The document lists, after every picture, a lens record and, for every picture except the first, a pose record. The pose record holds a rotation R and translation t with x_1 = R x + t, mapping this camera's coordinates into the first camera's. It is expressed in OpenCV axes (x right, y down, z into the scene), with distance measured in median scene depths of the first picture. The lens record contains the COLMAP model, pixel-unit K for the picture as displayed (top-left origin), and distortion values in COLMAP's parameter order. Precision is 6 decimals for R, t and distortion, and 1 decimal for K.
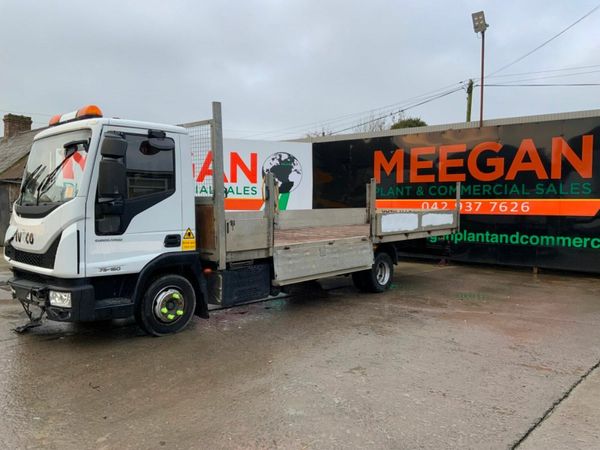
lens RADIAL K [[499.9, 0, 303.3], [0, 499.9, 228.7], [0, 0, 1]] dist [0.079252, -0.137047]
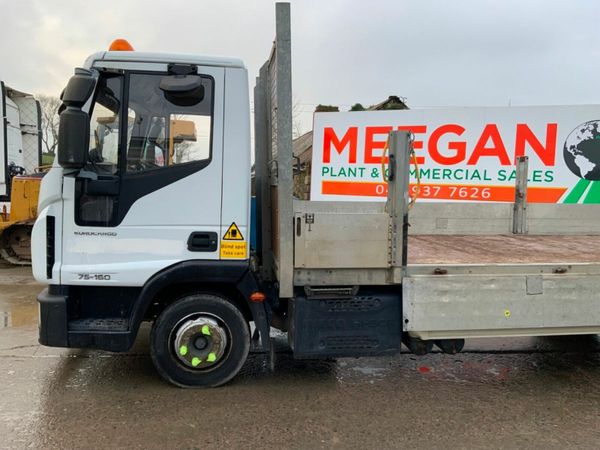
lens RADIAL K [[499.9, 0, 299.7], [0, 499.9, 227.4], [0, 0, 1]] dist [0.079252, -0.137047]
pose [[0.775997, 0.066839, -0.627185, 0.209790], [-0.057800, 0.997721, 0.034812, -0.020900], [0.628082, 0.009237, 0.778092, 0.556763]]
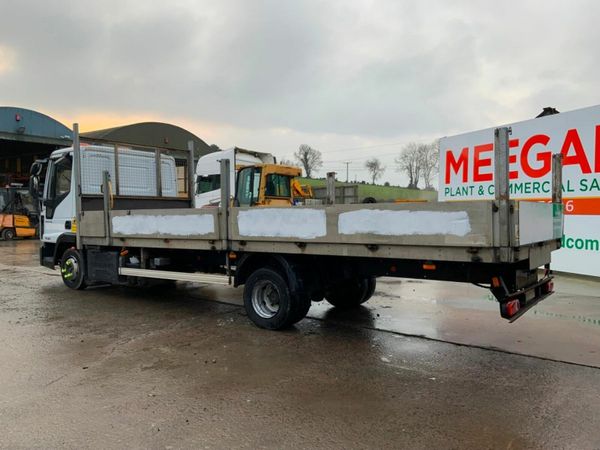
lens RADIAL K [[499.9, 0, 289.7], [0, 499.9, 232.2], [0, 0, 1]] dist [0.079252, -0.137047]
pose [[0.095783, 0.031569, -0.994902, 1.226863], [-0.054624, 0.998158, 0.026413, -0.029337], [0.993902, 0.051816, 0.097331, 1.423700]]
